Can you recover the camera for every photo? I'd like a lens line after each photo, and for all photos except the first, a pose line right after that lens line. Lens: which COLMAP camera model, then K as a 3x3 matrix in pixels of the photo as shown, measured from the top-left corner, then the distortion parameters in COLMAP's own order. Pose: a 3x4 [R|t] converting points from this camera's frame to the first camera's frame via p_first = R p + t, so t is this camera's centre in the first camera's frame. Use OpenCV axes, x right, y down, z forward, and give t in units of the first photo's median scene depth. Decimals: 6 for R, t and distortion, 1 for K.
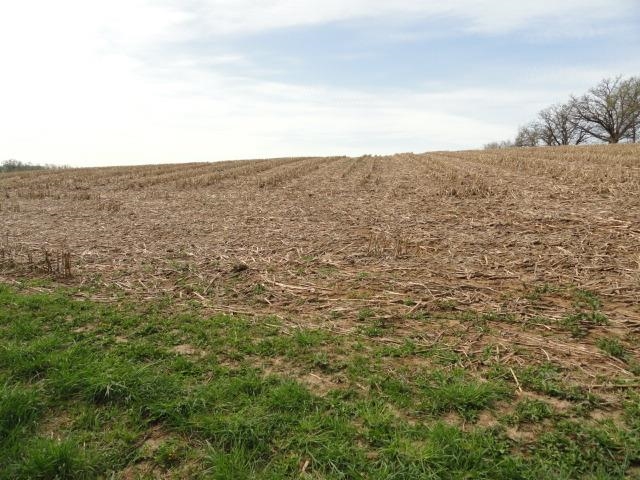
lens RADIAL K [[442.3, 0, 317.2], [0, 442.3, 240.6], [0, 0, 1]] dist [-0.004752, 0.004852]
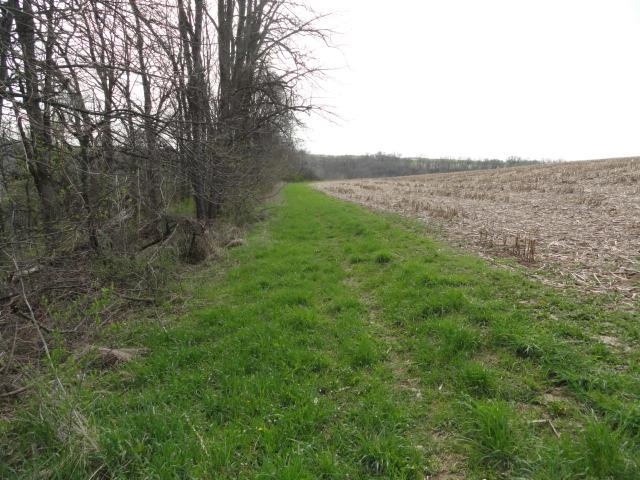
lens RADIAL K [[442.3, 0, 319.5], [0, 442.3, 239.4], [0, 0, 1]] dist [-0.004752, 0.004852]
pose [[0.533887, 0.111844, -0.838126, 0.084953], [-0.101581, 0.992518, 0.067740, 0.004738], [0.839432, 0.048972, 0.541254, -0.068028]]
